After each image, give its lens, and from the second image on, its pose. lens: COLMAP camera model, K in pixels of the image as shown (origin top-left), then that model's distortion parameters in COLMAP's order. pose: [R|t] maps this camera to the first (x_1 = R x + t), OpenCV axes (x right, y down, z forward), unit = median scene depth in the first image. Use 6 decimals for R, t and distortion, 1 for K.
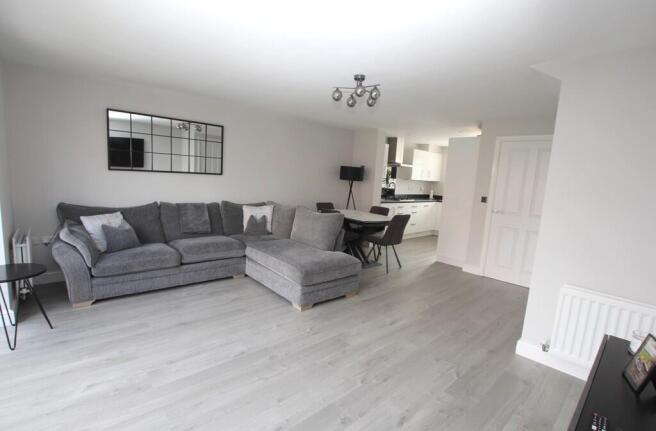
lens RADIAL K [[310.1, 0, 328.0], [0, 310.1, 215.5], [0, 0, 1]] dist [-0.000409, 0.000092]
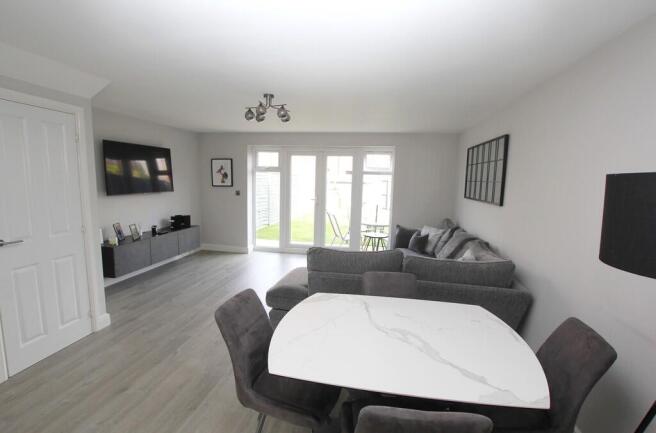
lens RADIAL K [[310.1, 0, 328.0], [0, 310.1, 216.5], [0, 0, 1]] dist [-0.000409, 0.000092]
pose [[-0.793801, -0.010634, -0.608084, 0.590900], [-0.154320, 0.970646, 0.184477, -0.273283], [0.588273, 0.240278, -0.772141, 2.061304]]
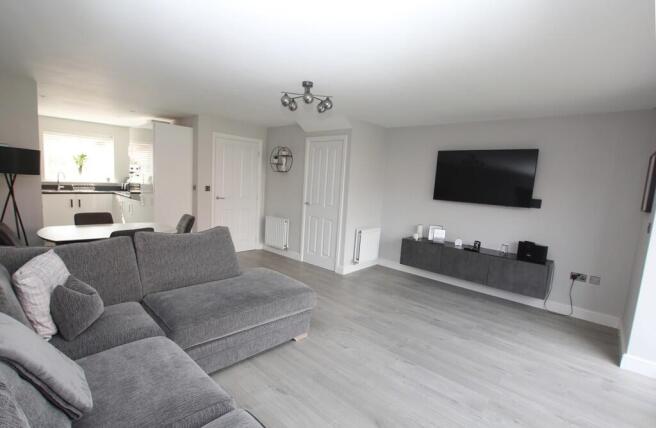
lens RADIAL K [[302.5, 0, 328.0], [0, 302.5, 214.0], [0, 0, 1]] dist [-0.000395, -0.000138]
pose [[-0.070087, -0.178206, 0.981494, -0.954021], [0.068674, 0.980717, 0.182969, -0.208070], [-0.995174, 0.080227, -0.056497, 1.035226]]
